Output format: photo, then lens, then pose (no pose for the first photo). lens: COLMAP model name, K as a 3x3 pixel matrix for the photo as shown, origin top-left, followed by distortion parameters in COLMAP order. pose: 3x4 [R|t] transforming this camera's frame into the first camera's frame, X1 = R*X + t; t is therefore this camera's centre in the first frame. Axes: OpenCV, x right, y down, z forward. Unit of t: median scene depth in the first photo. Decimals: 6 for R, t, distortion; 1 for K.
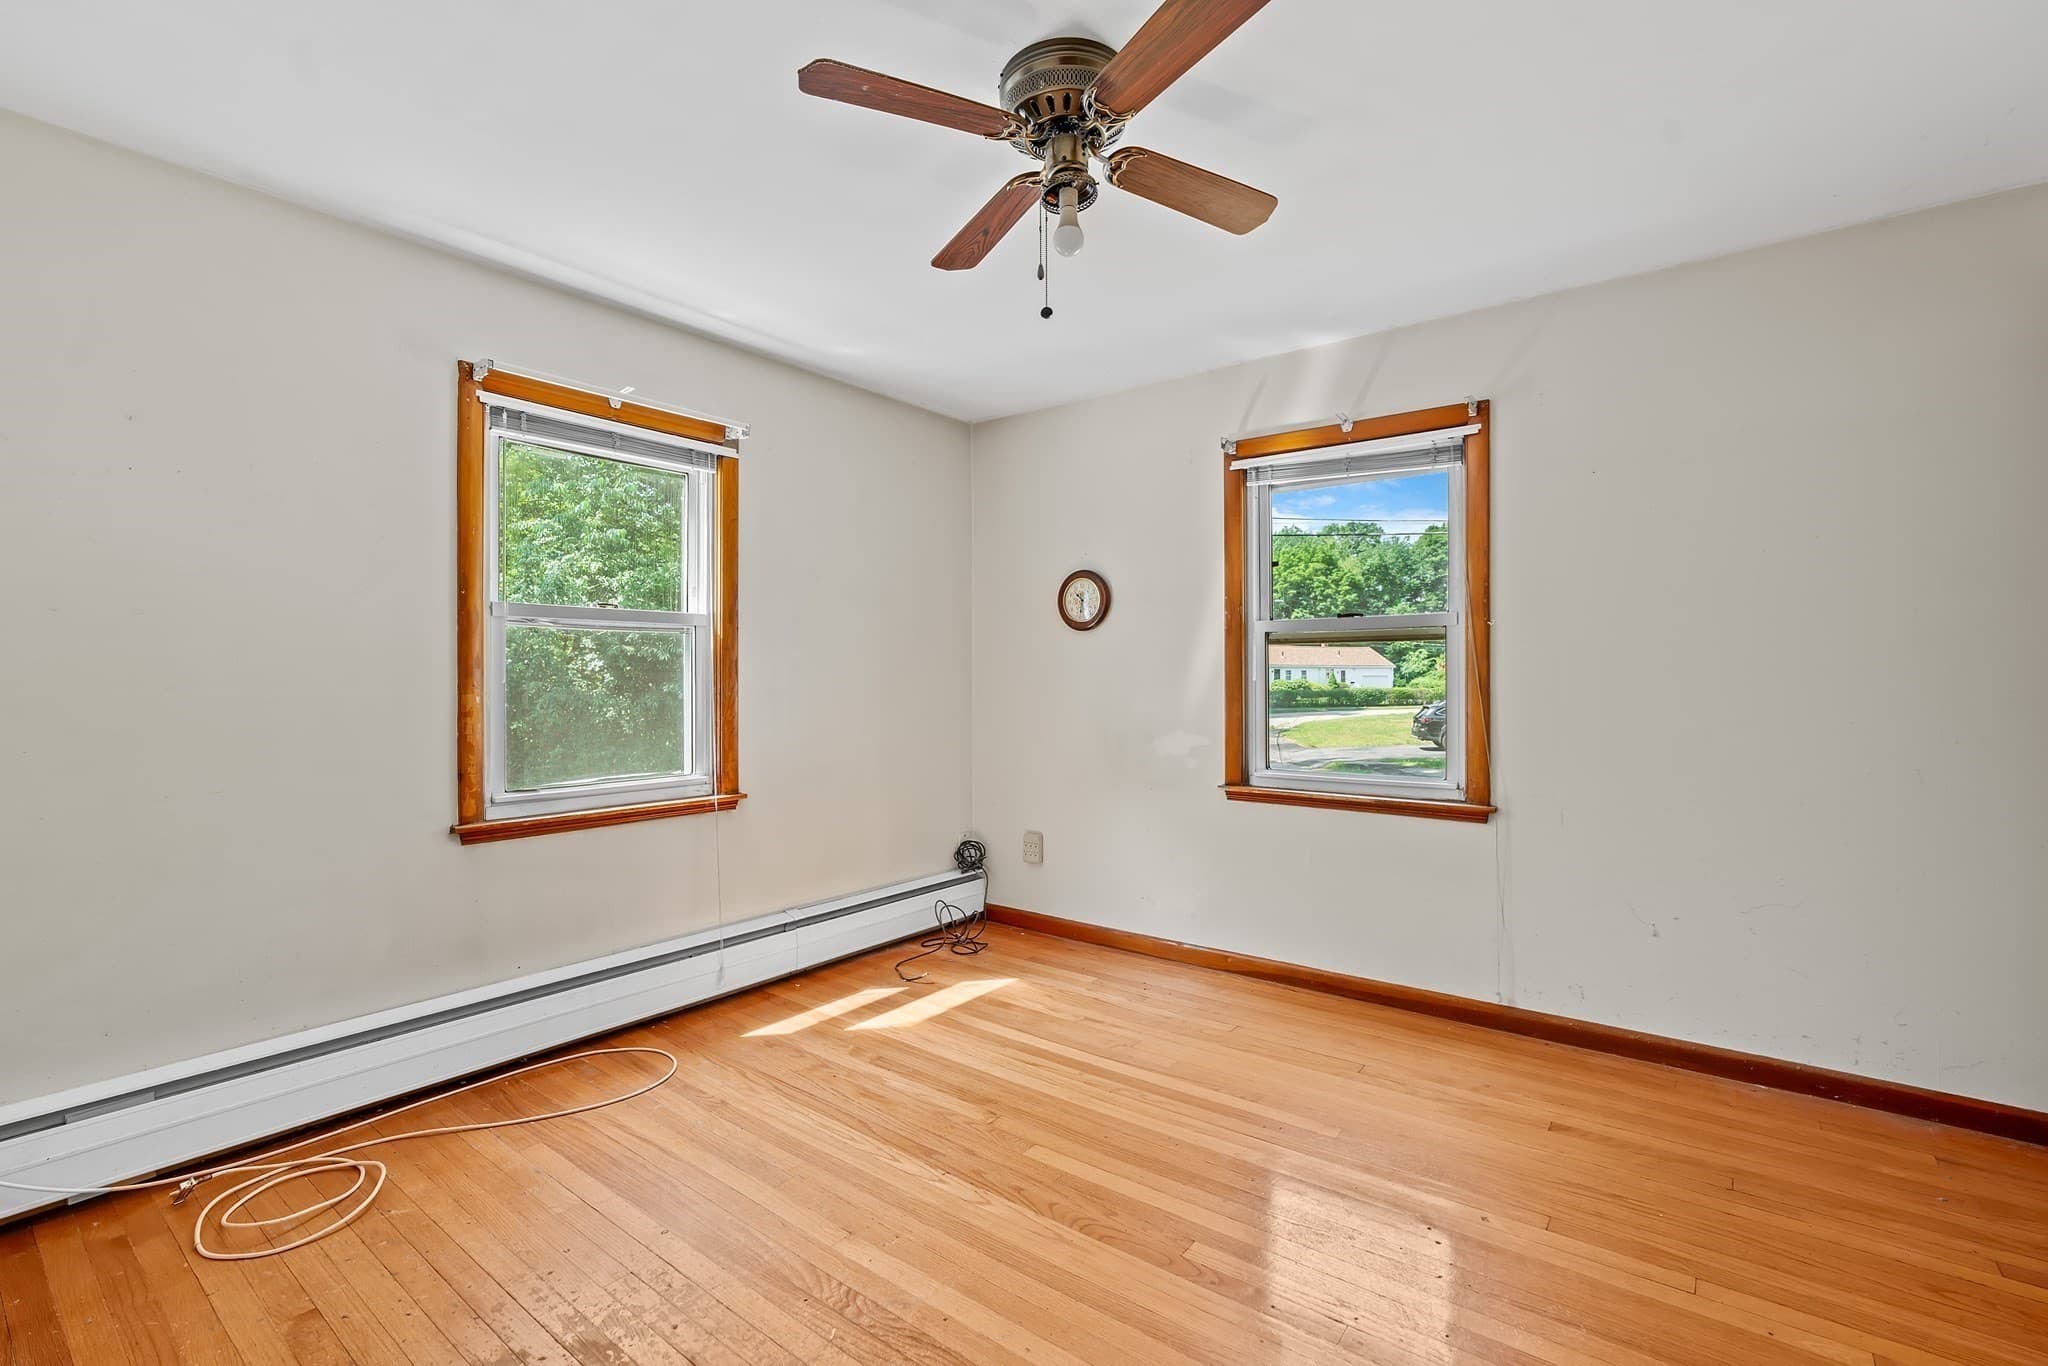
lens RADIAL K [[913.9, 0, 1018.3], [0, 913.9, 680.7], [0, 0, 1]] dist [-0.002649, -0.000104]
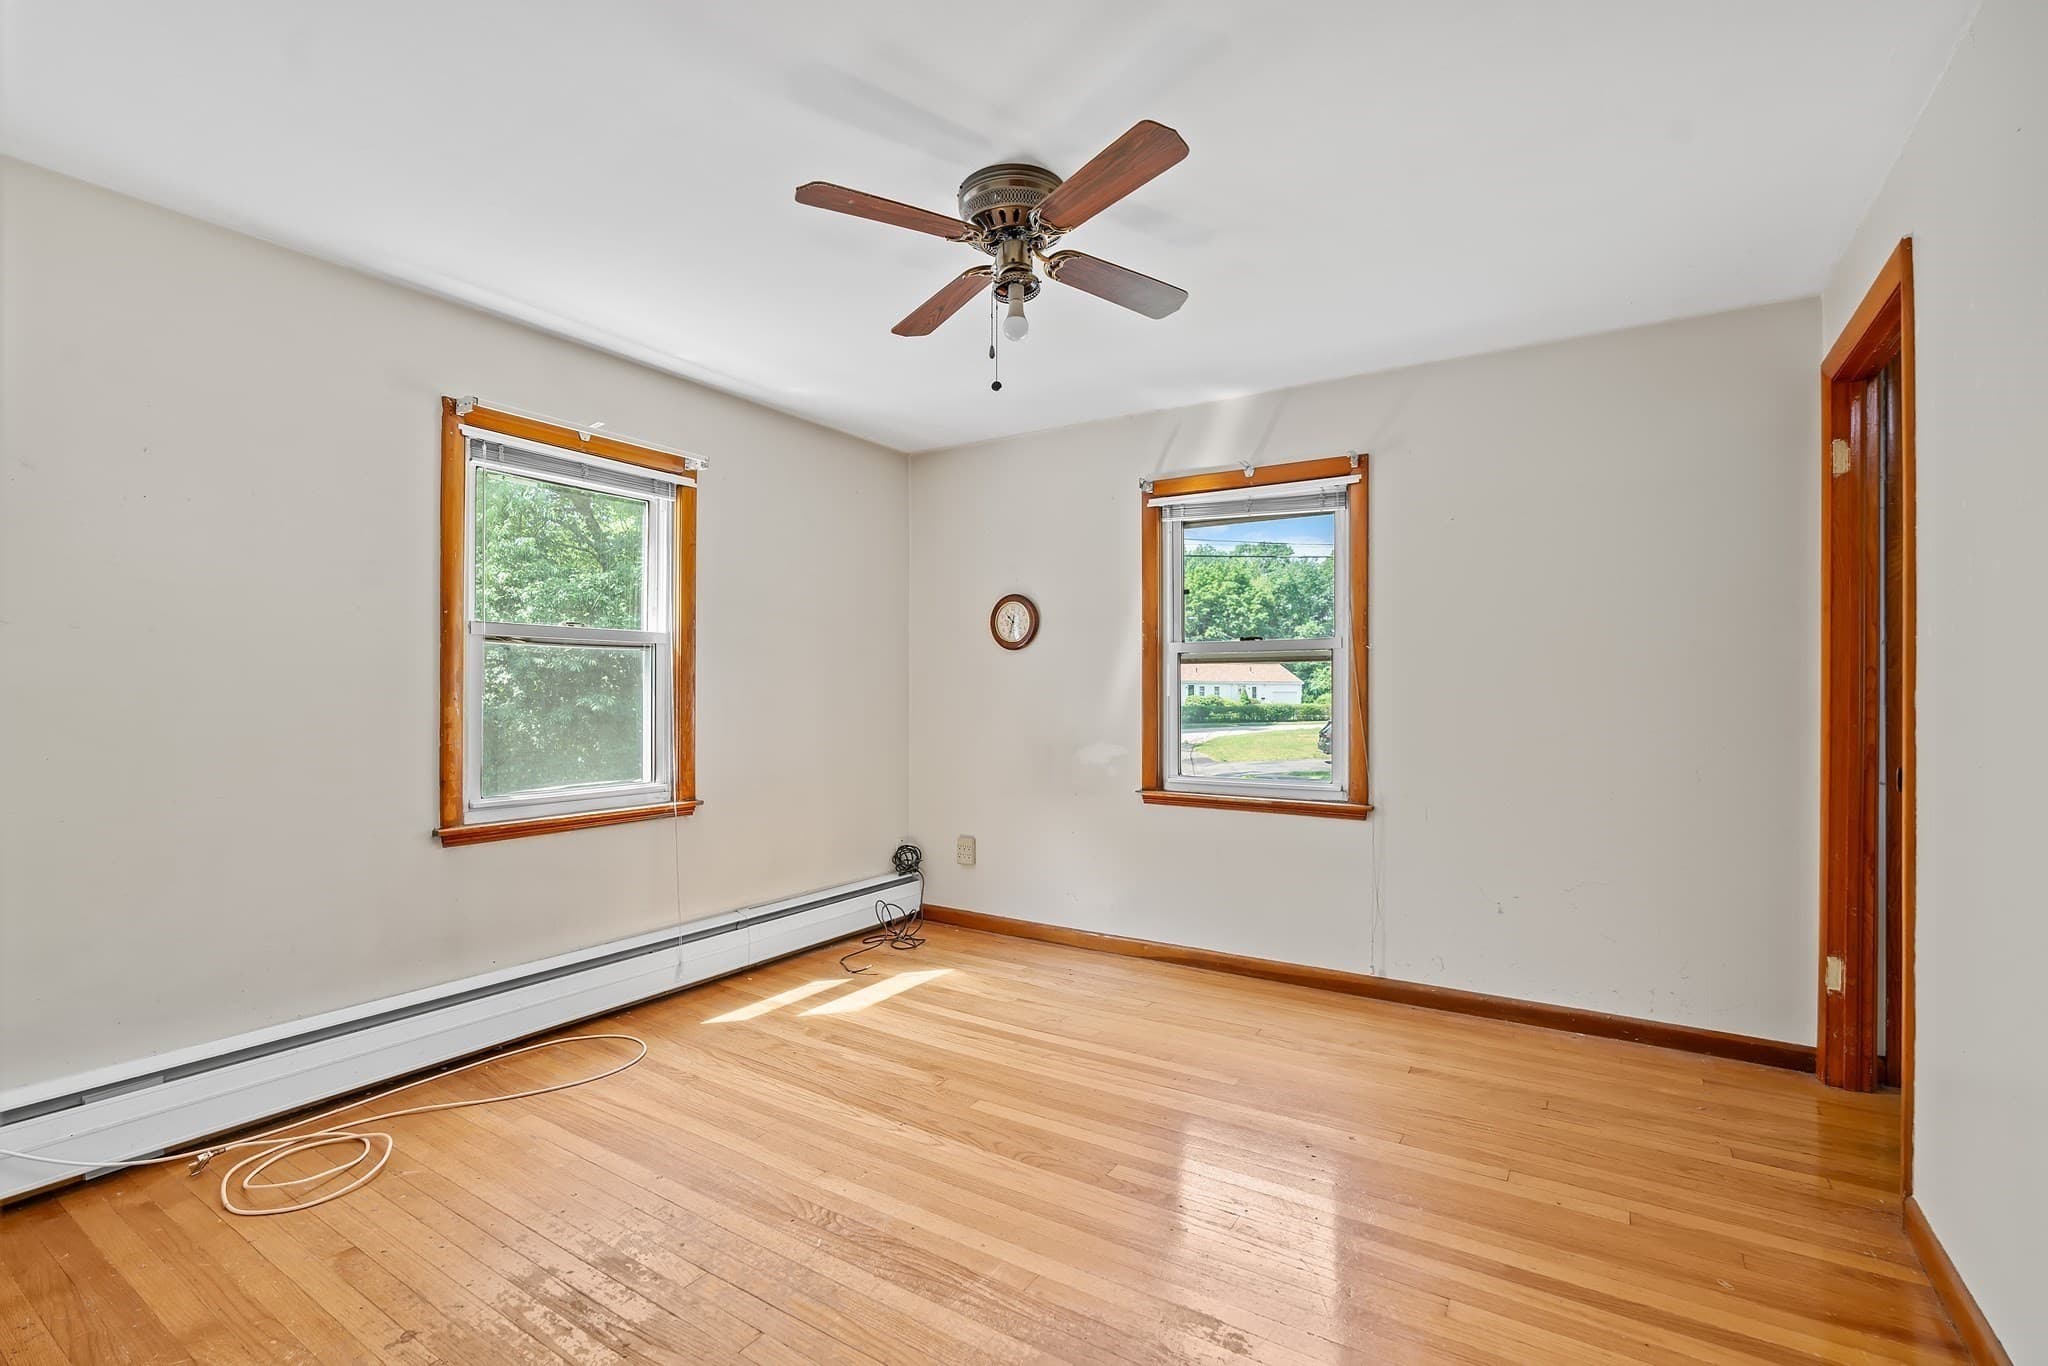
lens RADIAL K [[913.9, 0, 1018.8], [0, 913.9, 695.2], [0, 0, 1]] dist [-0.002649, -0.000104]
pose [[0.995988, 0.002888, 0.089439, -0.032798], [-0.002823, 0.999996, -0.000856, 0.000166], [-0.089441, 0.000600, 0.995992, -0.134163]]
